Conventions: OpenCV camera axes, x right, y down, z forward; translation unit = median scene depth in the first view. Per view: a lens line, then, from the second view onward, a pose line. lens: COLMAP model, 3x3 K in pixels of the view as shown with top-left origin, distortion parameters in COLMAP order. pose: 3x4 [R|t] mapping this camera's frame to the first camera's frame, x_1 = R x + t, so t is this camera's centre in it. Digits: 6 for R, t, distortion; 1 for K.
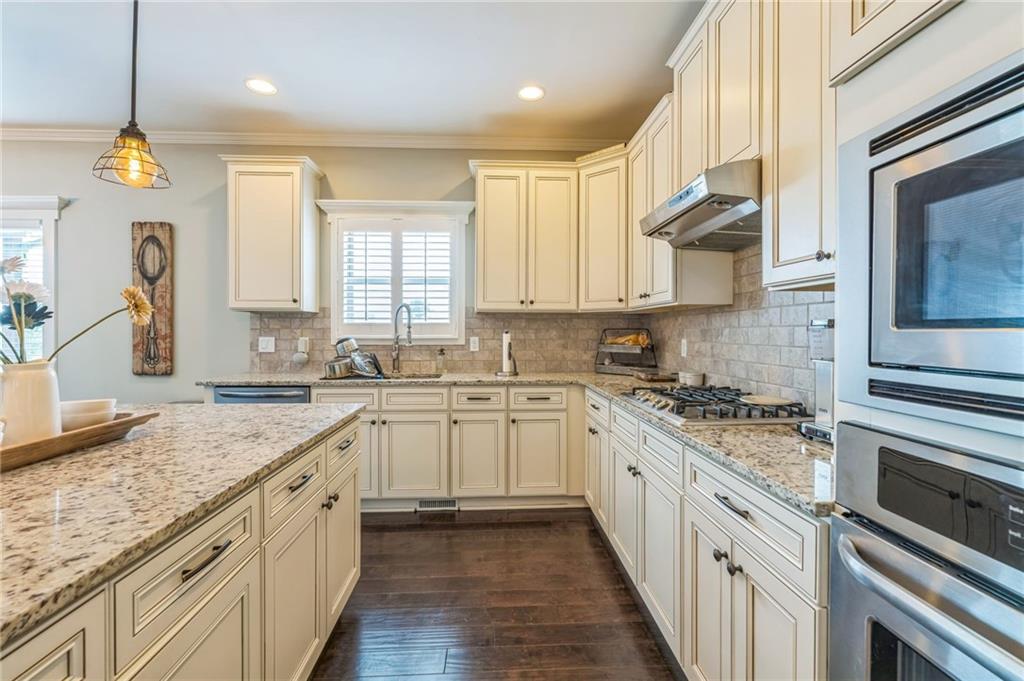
lens RADIAL K [[454.3, 0, 513.0], [0, 454.3, 335.9], [0, 0, 1]] dist [-0.007947, 0.000906]
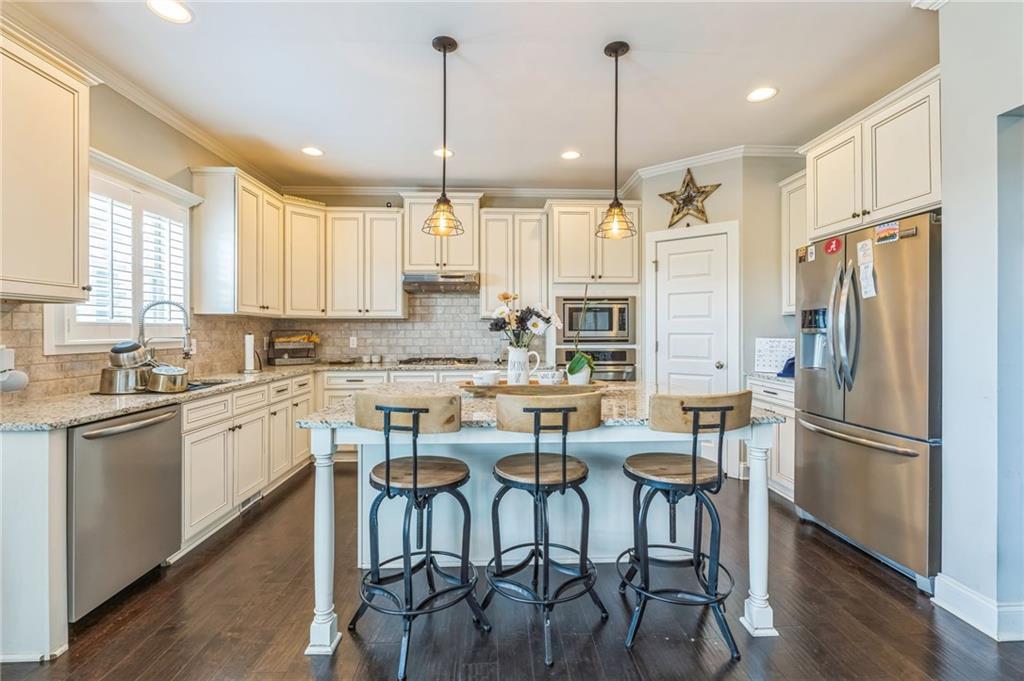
lens RADIAL K [[454.3, 0, 517.5], [0, 454.3, 332.7], [0, 0, 1]] dist [-0.007947, 0.000906]
pose [[-0.016633, -0.004130, 0.999853, -1.138257], [0.014361, 0.999887, 0.004369, -0.005845], [-0.999759, 0.014432, -0.016571, 0.382984]]
